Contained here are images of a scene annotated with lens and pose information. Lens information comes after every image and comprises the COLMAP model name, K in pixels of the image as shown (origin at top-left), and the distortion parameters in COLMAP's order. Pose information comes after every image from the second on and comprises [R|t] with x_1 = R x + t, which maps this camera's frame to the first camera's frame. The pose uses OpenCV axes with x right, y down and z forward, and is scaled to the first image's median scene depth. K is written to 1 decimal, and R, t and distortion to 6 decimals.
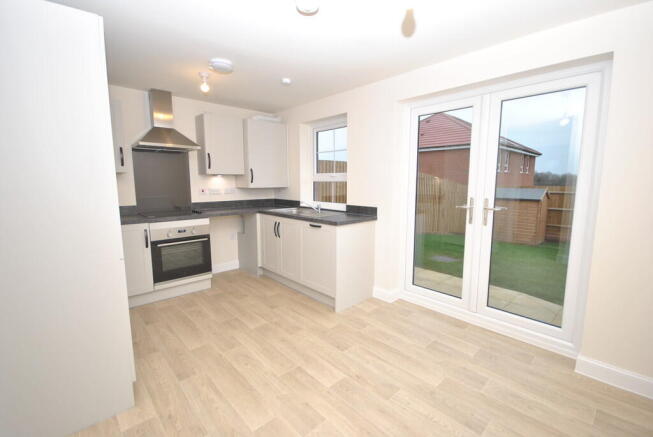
lens RADIAL K [[287.8, 0, 332.5], [0, 287.8, 224.2], [0, 0, 1]] dist [-0.002465, 0.000149]
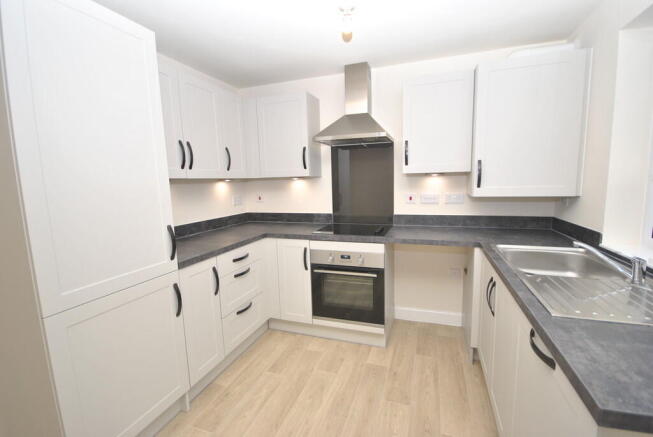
lens RADIAL K [[287.8, 0, 332.3], [0, 287.8, 216.0], [0, 0, 1]] dist [-0.002465, 0.000149]
pose [[0.464275, 0.093535, -0.880739, 0.072019], [-0.107101, 0.993040, 0.049003, -0.105710], [0.879192, 0.071577, 0.471061, 0.628202]]
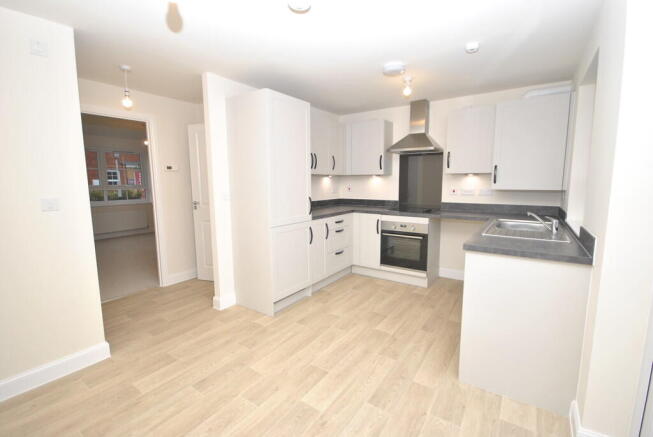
lens RADIAL K [[287.8, 0, 331.1], [0, 287.8, 218.8], [0, 0, 1]] dist [-0.002465, 0.000149]
pose [[0.211537, 0.122717, -0.969635, 0.487016], [-0.145151, 0.985029, 0.092999, -0.064893], [0.966532, 0.121071, 0.226182, 0.473096]]
